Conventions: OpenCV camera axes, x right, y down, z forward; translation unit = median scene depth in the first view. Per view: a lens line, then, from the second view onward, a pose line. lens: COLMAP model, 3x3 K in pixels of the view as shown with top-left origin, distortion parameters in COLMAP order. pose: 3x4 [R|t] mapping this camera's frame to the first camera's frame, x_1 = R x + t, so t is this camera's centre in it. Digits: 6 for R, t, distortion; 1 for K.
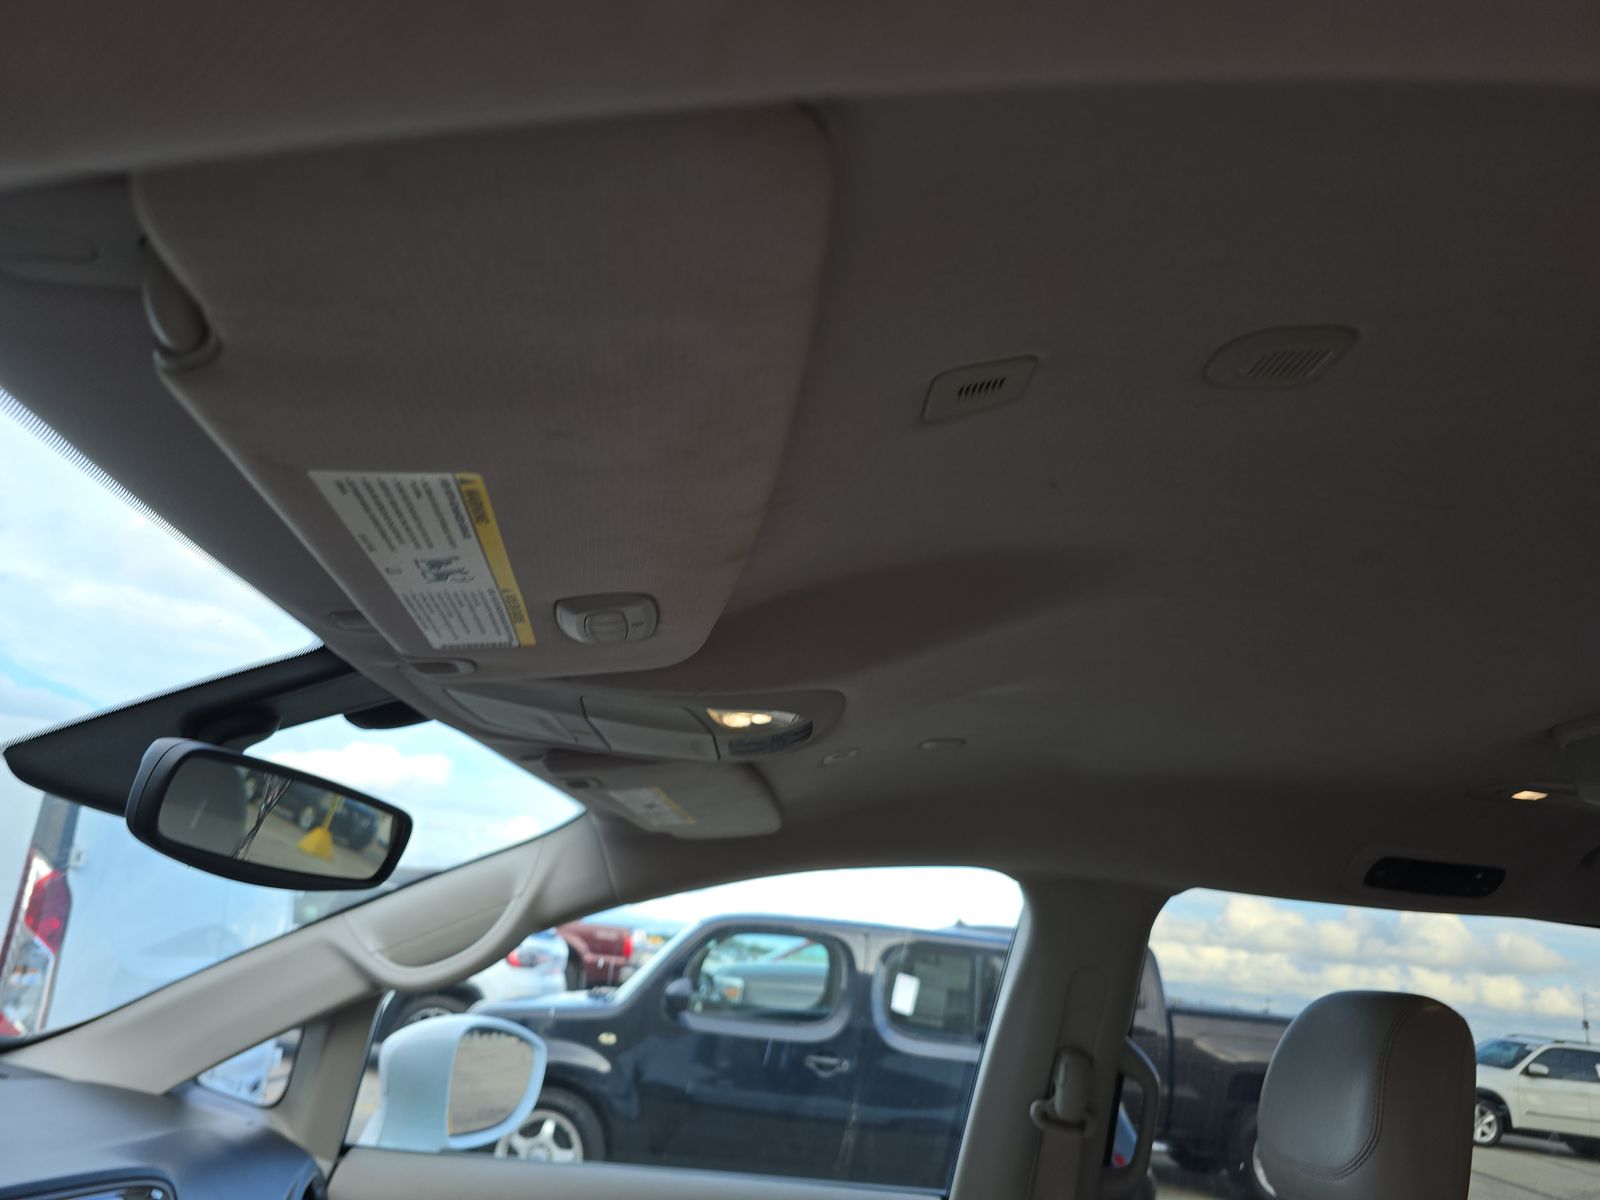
lens RADIAL K [[1072.6, 0, 800.0], [0, 1072.6, 600.0], [0, 0, 1]] dist [0.022237, 0.001287]
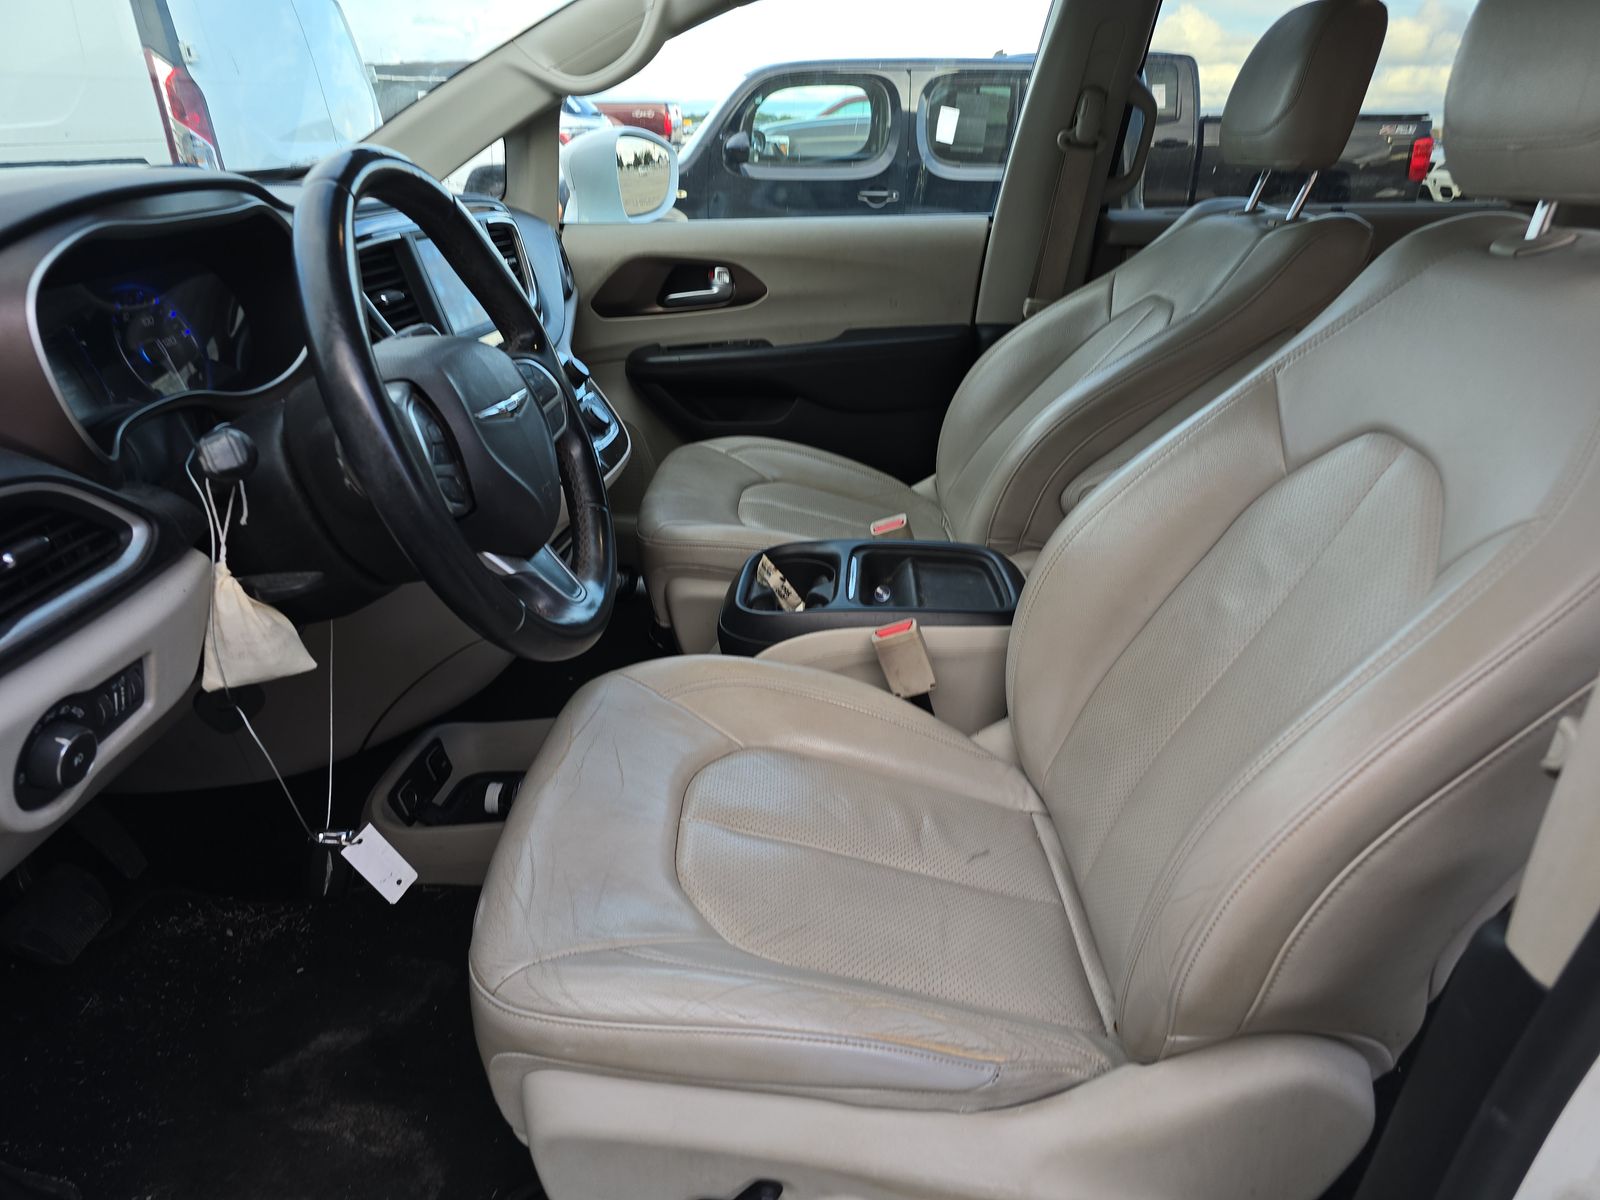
lens RADIAL K [[1114.8, 0, 788.5], [0, 1114.8, 596.7], [0, 0, 1]] dist [0.011457, 0.003836]
pose [[0.994567, -0.081142, -0.065209, -0.025245], [0.104056, 0.757244, 0.644790, -0.009329], [-0.002941, -0.648072, 0.761573, -0.145255]]
